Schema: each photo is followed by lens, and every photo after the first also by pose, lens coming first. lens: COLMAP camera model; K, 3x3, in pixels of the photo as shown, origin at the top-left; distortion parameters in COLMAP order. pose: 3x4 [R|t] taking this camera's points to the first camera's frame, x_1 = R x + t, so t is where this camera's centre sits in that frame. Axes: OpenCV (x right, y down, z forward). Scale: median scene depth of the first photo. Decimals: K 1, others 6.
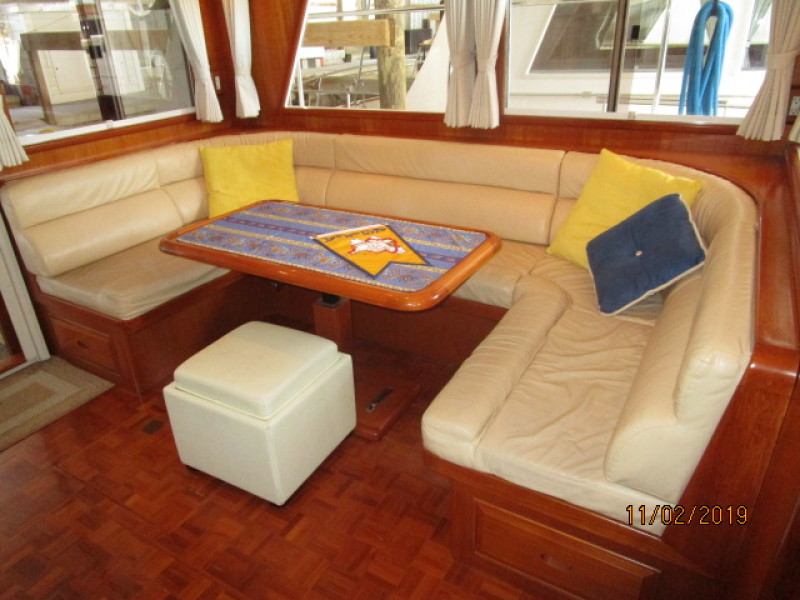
lens RADIAL K [[583.3, 0, 400.0], [0, 583.3, 300.0], [0, 0, 1]] dist [-0.056014, 0.072339]
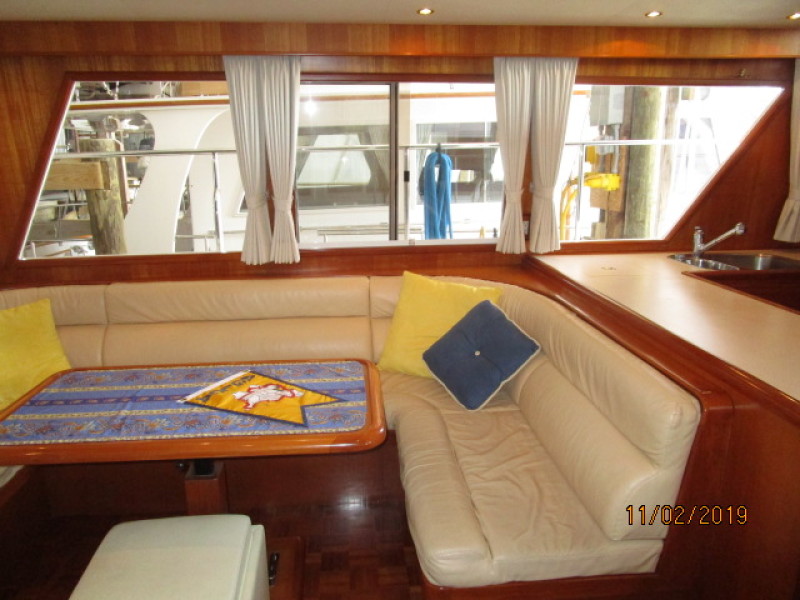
lens RADIAL K [[570.8, 0, 400.0], [0, 570.8, 300.0], [0, 0, 1]] dist [-0.025161, 0.007540]
pose [[0.813805, -0.116826, 0.569275, -0.319990], [0.236751, 0.961259, -0.141177, -0.051959], [-0.530727, 0.249666, 0.809936, 0.109767]]
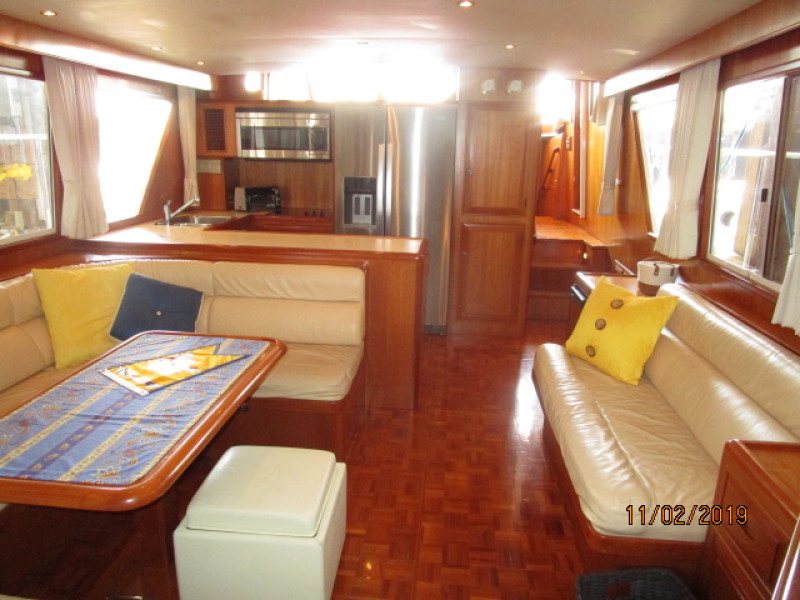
lens RADIAL K [[570.8, 0, 400.0], [0, 570.8, 300.0], [0, 0, 1]] dist [-0.025161, 0.007540]
pose [[-0.424020, -0.210806, 0.880777, -0.950785], [0.385134, 0.838242, 0.386035, -0.373842], [-0.819682, 0.502903, -0.274243, 0.783329]]
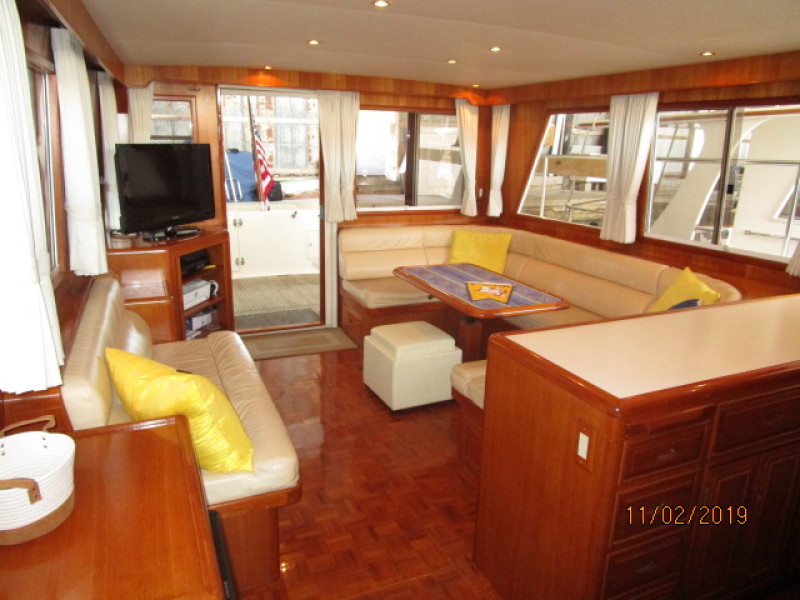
lens RADIAL K [[583.3, 0, 400.0], [0, 583.3, 300.0], [0, 0, 1]] dist [-0.056014, 0.072339]
pose [[0.812506, 0.204133, -0.546044, 0.587903], [-0.300374, 0.949370, -0.092041, 0.147446], [0.499610, 0.238801, 0.832685, -0.472742]]
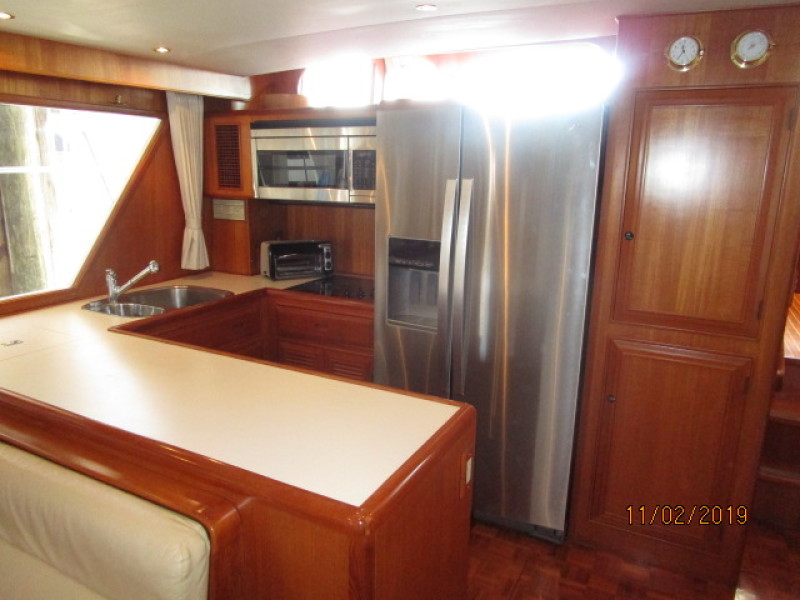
lens RADIAL K [[570.8, 0, 400.0], [0, 570.8, 300.0], [0, 0, 1]] dist [-0.025161, 0.007540]
pose [[-0.047977, -0.196318, 0.979366, -0.179823], [0.423640, 0.883939, 0.197943, -0.154051], [-0.904559, 0.424396, 0.040759, 0.199401]]
